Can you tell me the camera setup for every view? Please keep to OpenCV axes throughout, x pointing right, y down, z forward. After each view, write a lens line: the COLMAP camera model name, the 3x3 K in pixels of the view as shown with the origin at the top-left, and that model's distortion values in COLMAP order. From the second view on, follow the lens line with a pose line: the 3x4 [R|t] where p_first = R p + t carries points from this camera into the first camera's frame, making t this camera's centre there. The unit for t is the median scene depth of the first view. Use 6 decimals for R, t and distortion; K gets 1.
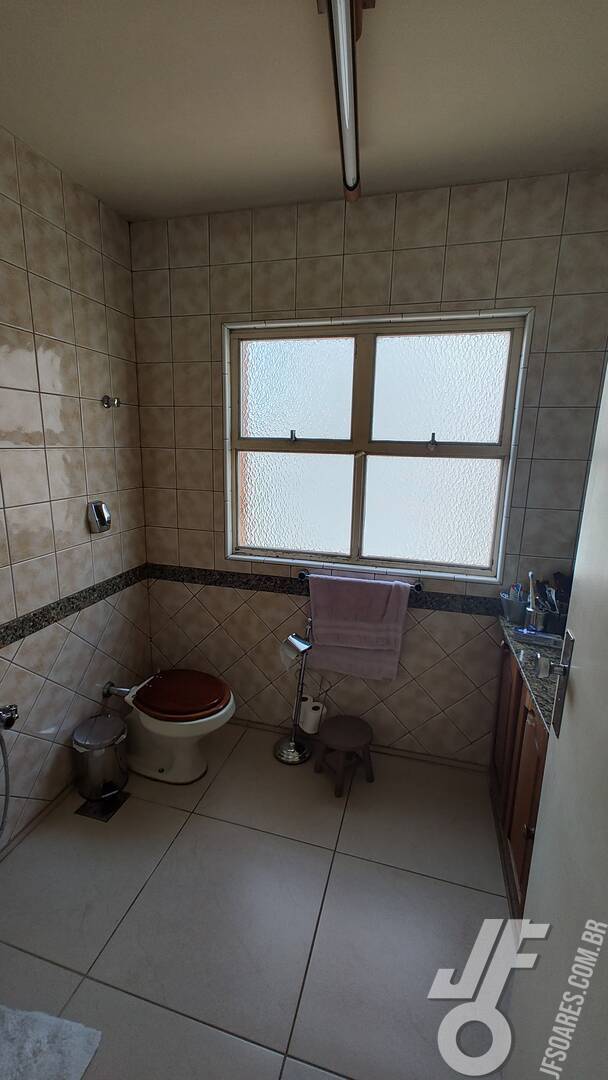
lens RADIAL K [[447.8, 0, 303.8], [0, 447.8, 538.6], [0, 0, 1]] dist [0.015181, 0.000158]
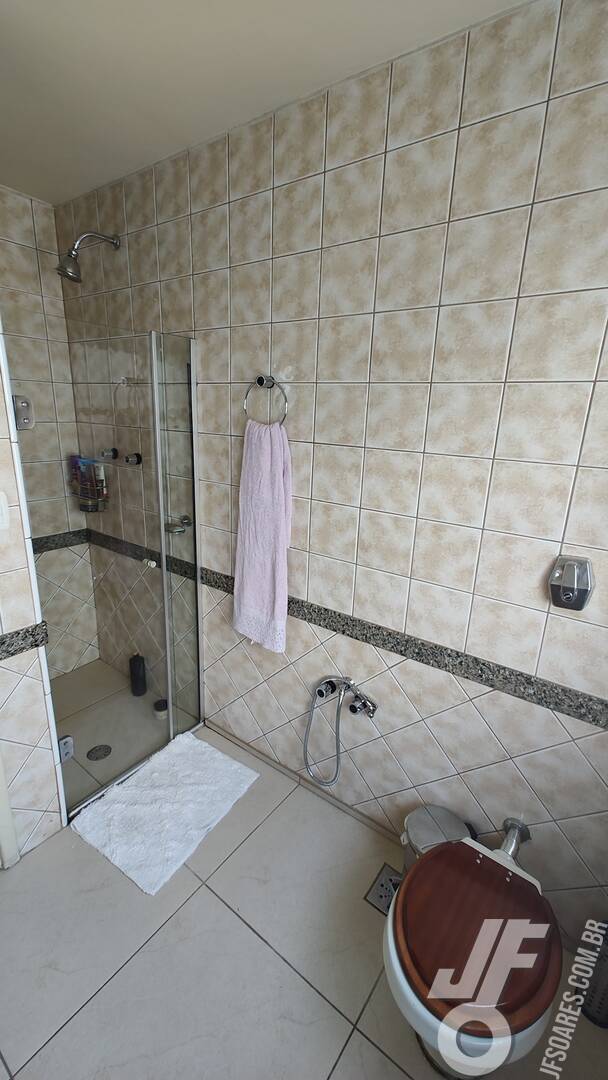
lens RADIAL K [[447.8, 0, 306.0], [0, 447.8, 540.7], [0, 0, 1]] dist [0.015181, 0.000158]
pose [[-0.364910, 0.222296, -0.904116, 0.214793], [-0.237801, 0.916617, 0.321349, -0.226385], [0.900162, 0.332263, -0.281620, 0.911749]]
